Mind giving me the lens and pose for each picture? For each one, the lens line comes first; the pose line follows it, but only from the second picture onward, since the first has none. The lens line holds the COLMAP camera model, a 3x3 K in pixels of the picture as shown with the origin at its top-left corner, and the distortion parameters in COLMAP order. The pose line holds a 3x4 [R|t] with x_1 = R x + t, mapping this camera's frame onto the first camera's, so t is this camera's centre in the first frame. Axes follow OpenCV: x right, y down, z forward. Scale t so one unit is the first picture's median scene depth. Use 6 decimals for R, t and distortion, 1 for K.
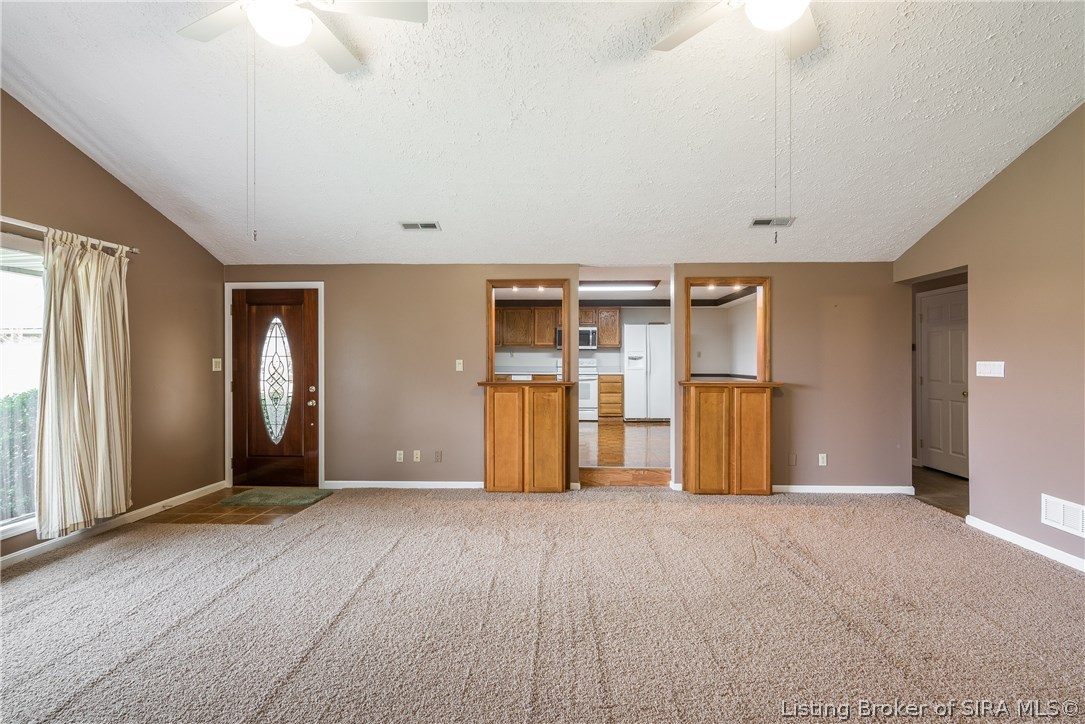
lens RADIAL K [[525.4, 0, 536.3], [0, 525.4, 360.3], [0, 0, 1]] dist [-0.002481, -0.002479]
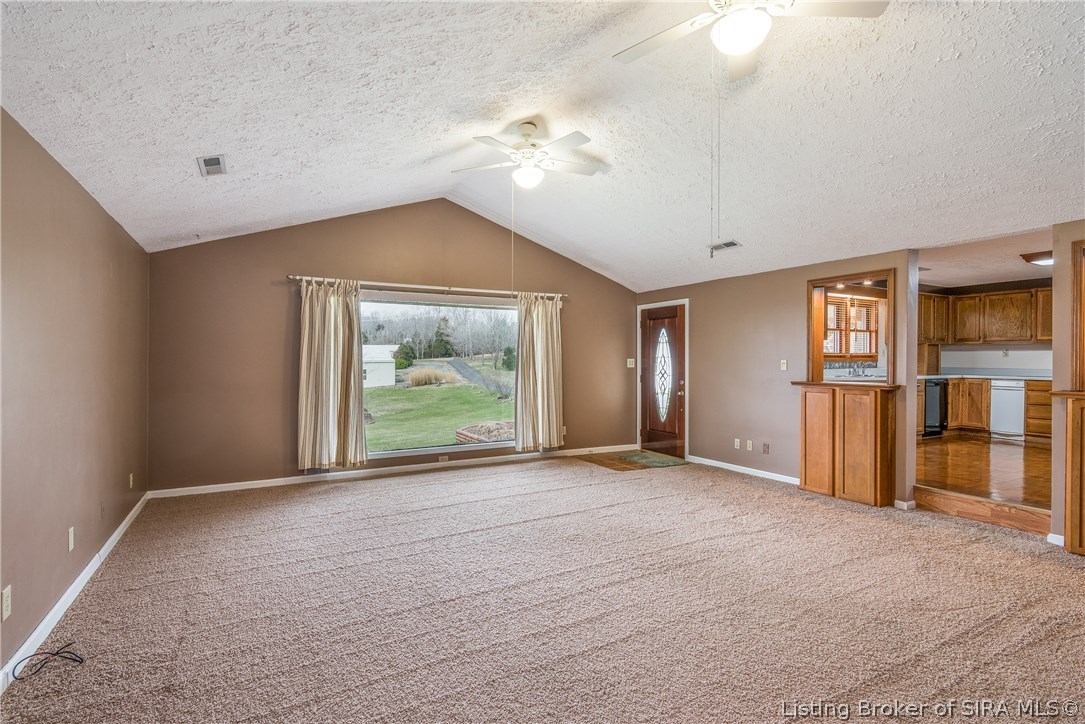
lens RADIAL K [[525.4, 0, 539.9], [0, 525.4, 363.8], [0, 0, 1]] dist [-0.002481, -0.002479]
pose [[0.516792, 0.007648, -0.856077, 0.501549], [-0.001760, 0.999967, 0.007871, -0.000458], [0.856109, -0.002561, 0.516789, 0.036189]]
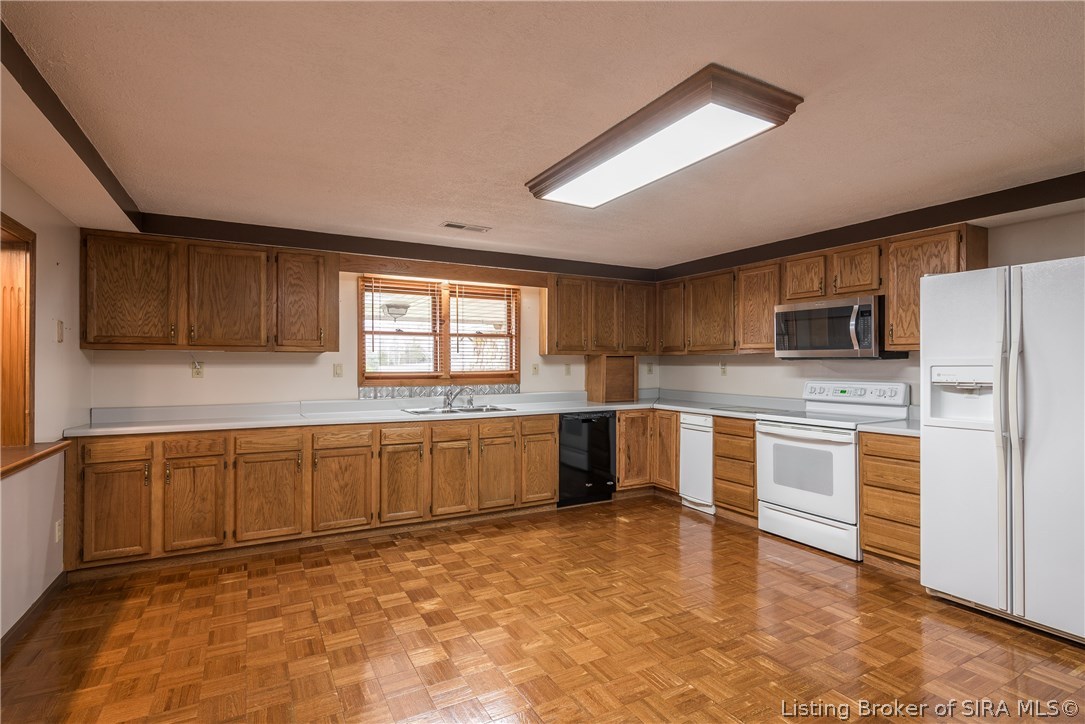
lens RADIAL K [[525.4, 0, 536.0], [0, 525.4, 362.1], [0, 0, 1]] dist [-0.002481, -0.002479]
pose [[0.513599, -0.005022, -0.858015, 0.558229], [0.001017, 0.999986, -0.005244, -0.030241], [0.858030, 0.001821, 0.513597, 1.156578]]
